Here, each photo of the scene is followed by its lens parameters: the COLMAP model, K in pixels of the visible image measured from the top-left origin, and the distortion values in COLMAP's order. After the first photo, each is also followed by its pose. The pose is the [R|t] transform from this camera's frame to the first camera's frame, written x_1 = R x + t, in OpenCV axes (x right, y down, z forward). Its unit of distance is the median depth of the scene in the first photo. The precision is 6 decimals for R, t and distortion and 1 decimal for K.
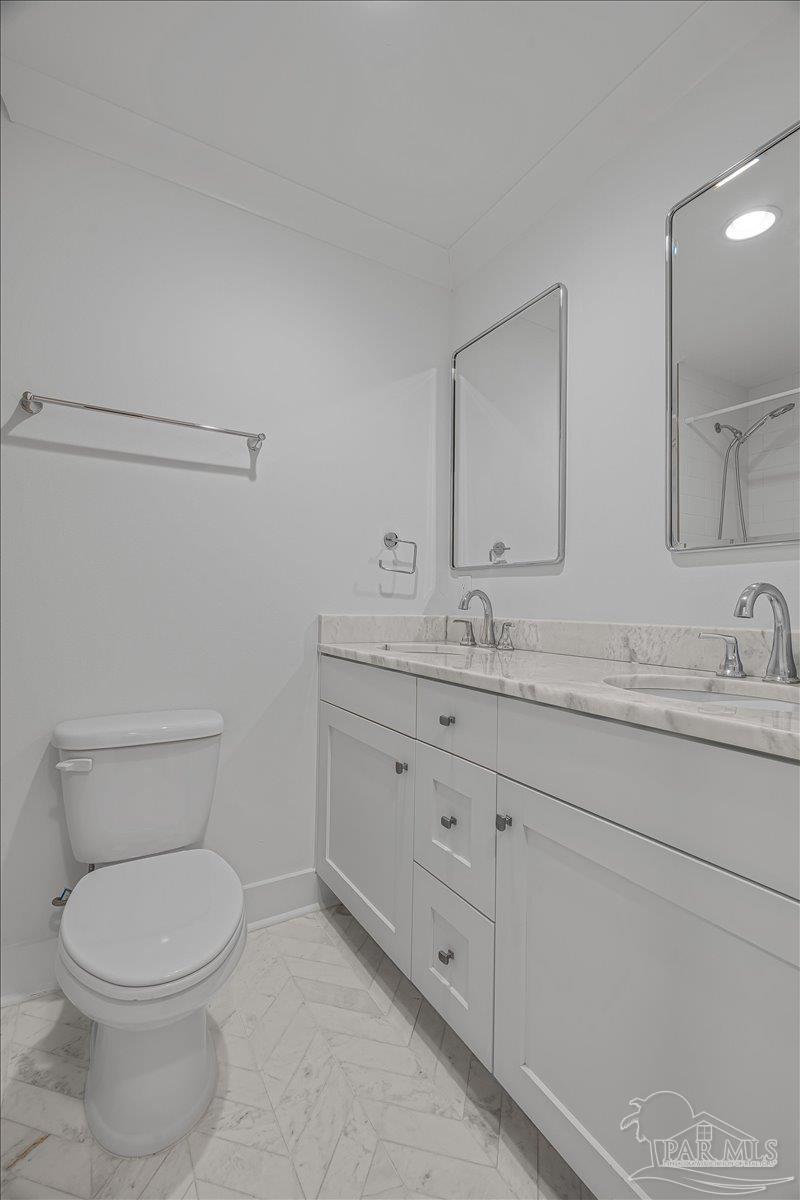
lens RADIAL K [[554.2, 0, 400.4], [0, 554.2, 593.3], [0, 0, 1]] dist [-0.021923, 0.001053]
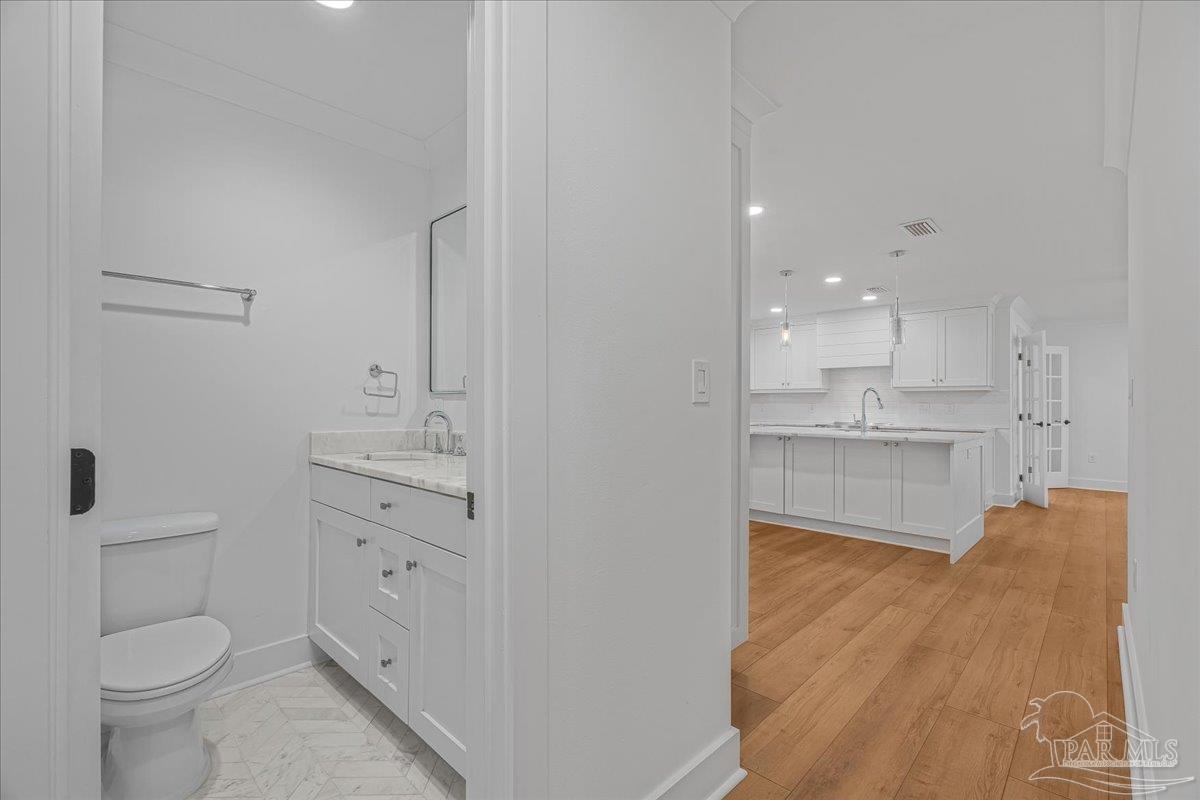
lens RADIAL K [[524.8, 0, 593.1], [0, 524.8, 402.2], [0, 0, 1]] dist [-0.015285, 0.000806]
pose [[0.960595, -0.006517, 0.277876, 0.152449], [0.003924, 0.999943, 0.009889, -0.041018], [-0.277925, -0.008409, 0.960566, -0.338264]]
